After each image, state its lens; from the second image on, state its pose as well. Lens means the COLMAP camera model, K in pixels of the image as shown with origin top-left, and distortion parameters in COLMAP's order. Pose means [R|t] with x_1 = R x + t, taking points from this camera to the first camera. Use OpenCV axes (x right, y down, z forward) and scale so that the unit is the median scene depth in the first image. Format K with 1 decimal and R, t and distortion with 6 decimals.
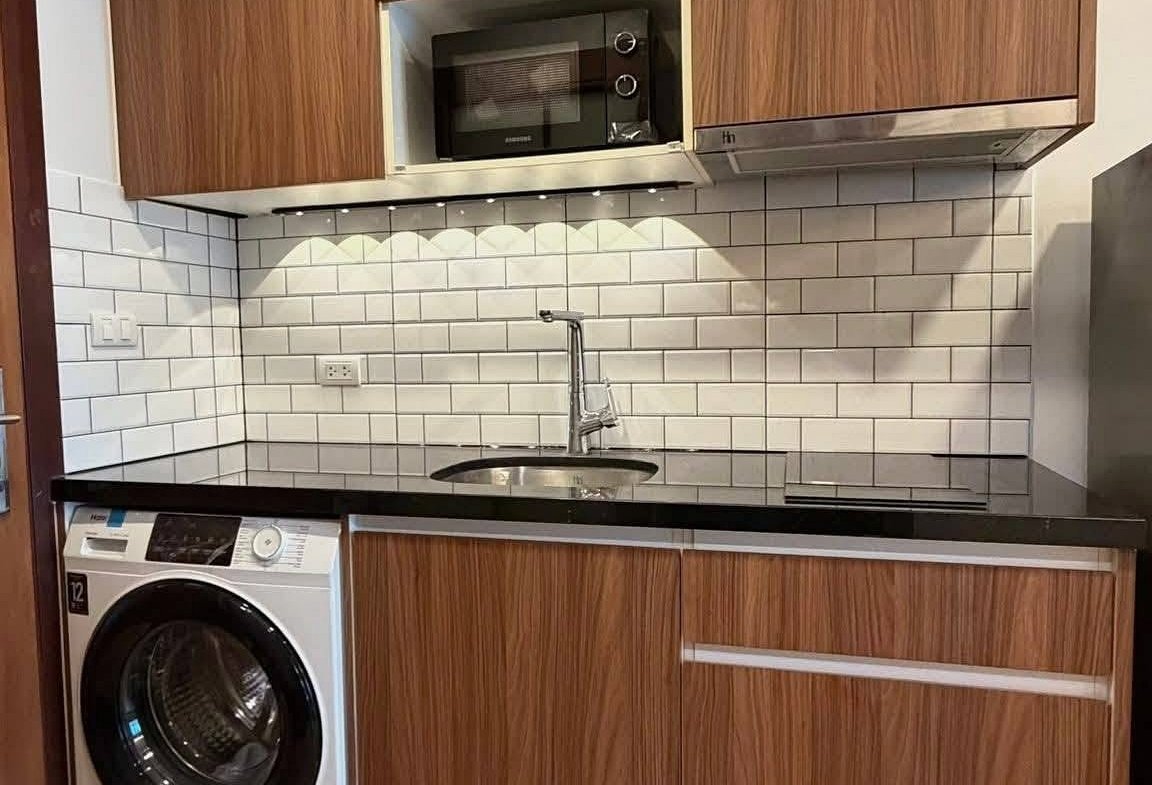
lens RADIAL K [[823.7, 0, 574.1], [0, 823.7, 387.4], [0, 0, 1]] dist [-0.006472, 0.004193]
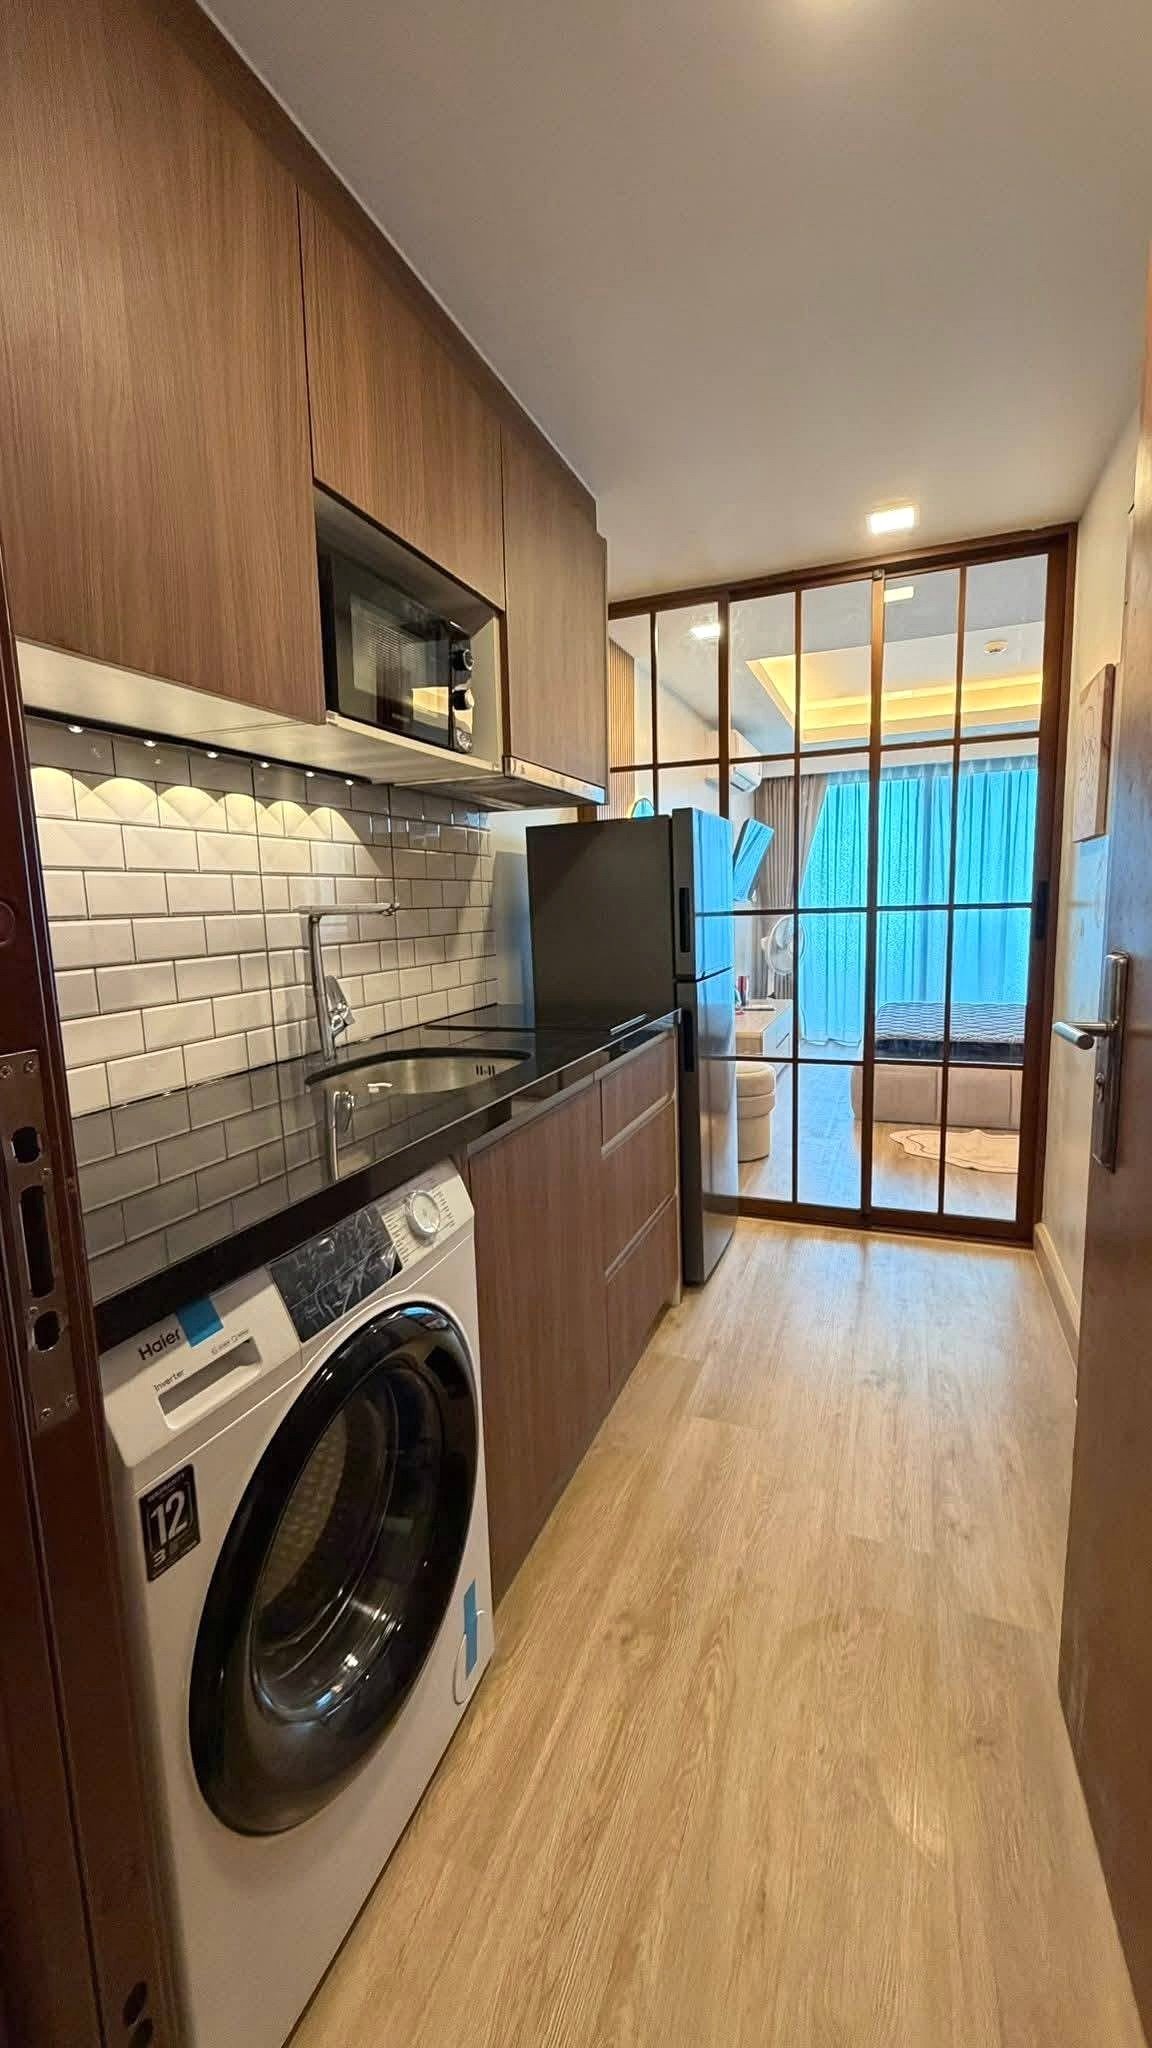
lens RADIAL K [[813.8, 0, 586.5], [0, 813.8, 1019.0], [0, 0, 1]] dist [-0.002289, 0.000450]
pose [[0.113297, -0.126923, 0.985421, -0.886150], [0.085820, 0.989350, 0.117563, -0.049587], [-0.989848, 0.071250, 0.122983, 0.631180]]
